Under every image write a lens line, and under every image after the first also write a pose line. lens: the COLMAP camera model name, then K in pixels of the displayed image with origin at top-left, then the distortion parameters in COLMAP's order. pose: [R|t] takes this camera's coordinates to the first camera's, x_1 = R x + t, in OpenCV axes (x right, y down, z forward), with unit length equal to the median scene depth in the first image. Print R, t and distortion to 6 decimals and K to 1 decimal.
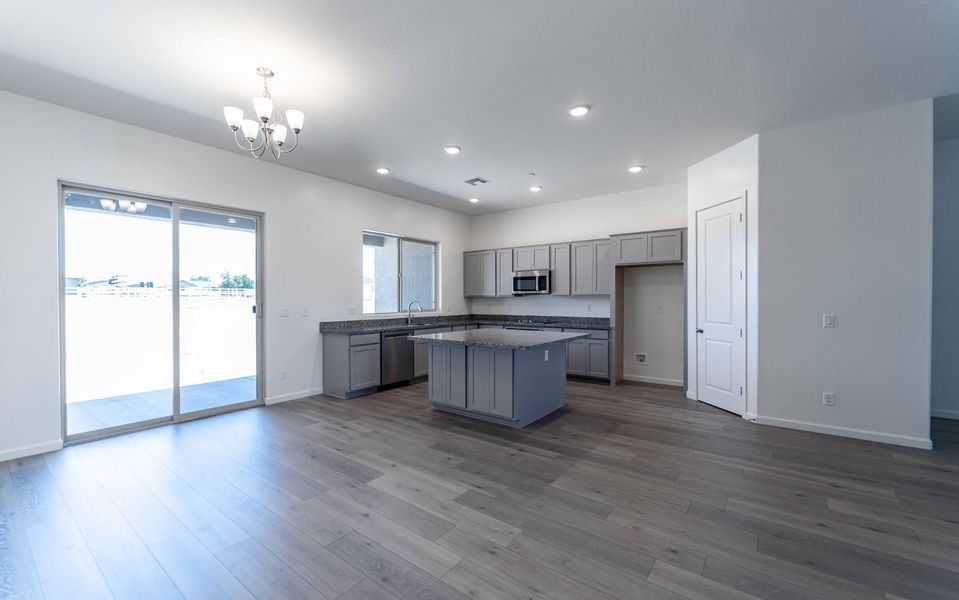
lens RADIAL K [[392.1, 0, 481.1], [0, 392.1, 302.9], [0, 0, 1]] dist [0.000292, -0.000242]
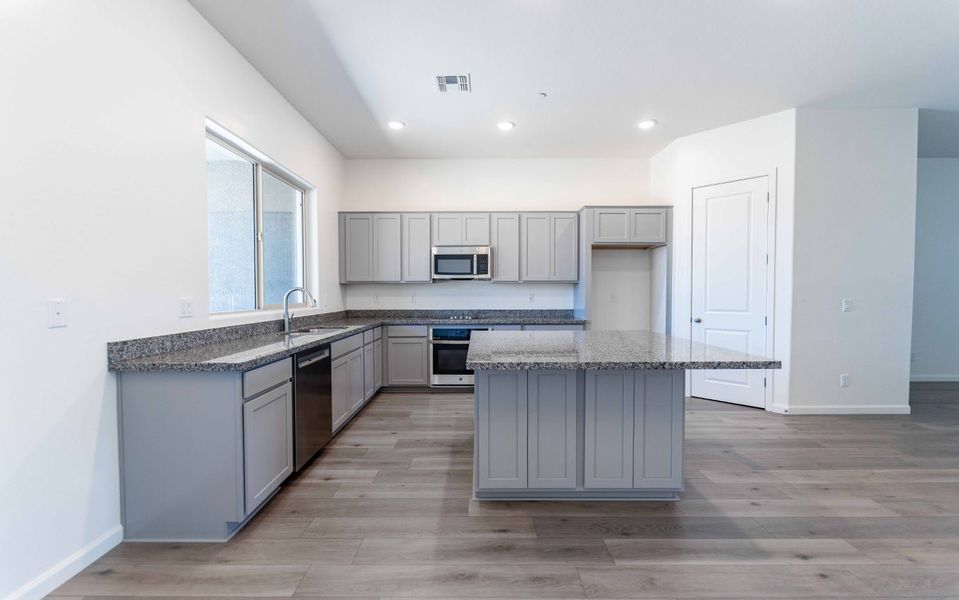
lens RADIAL K [[392.1, 0, 481.1], [0, 392.1, 302.9], [0, 0, 1]] dist [0.000292, -0.000242]
pose [[0.800394, -0.016245, 0.599254, -0.352184], [0.006900, 0.999816, 0.017888, 0.010185], [-0.599434, -0.010183, 0.800359, 0.522265]]
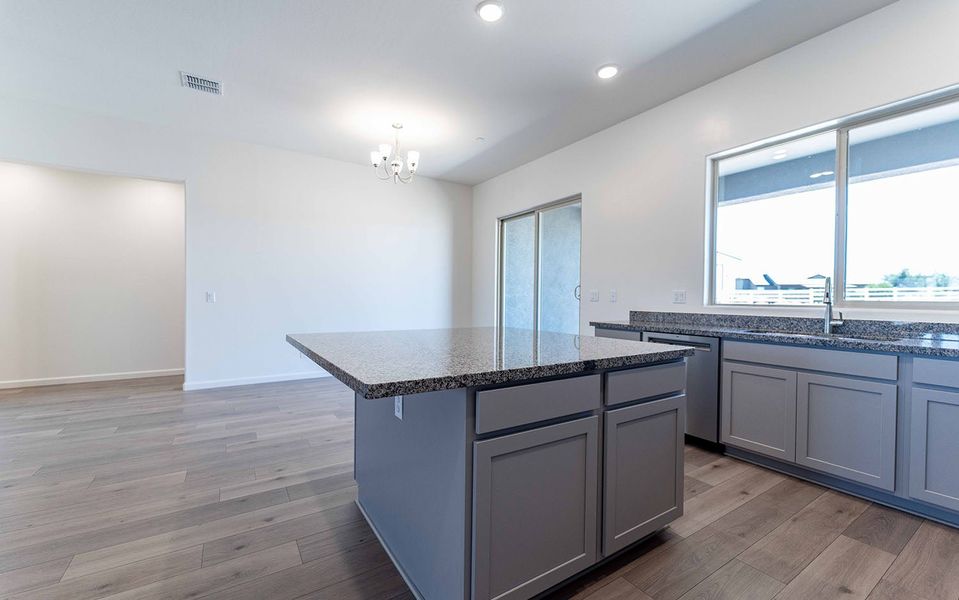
lens RADIAL K [[392.1, 0, 481.1], [0, 392.1, 302.9], [0, 0, 1]] dist [0.000292, -0.000242]
pose [[-0.346996, 0.011711, -0.937793, 0.396726], [-0.017820, 0.999659, 0.019077, 0.024318], [0.937697, 0.023331, -0.346669, 0.983799]]
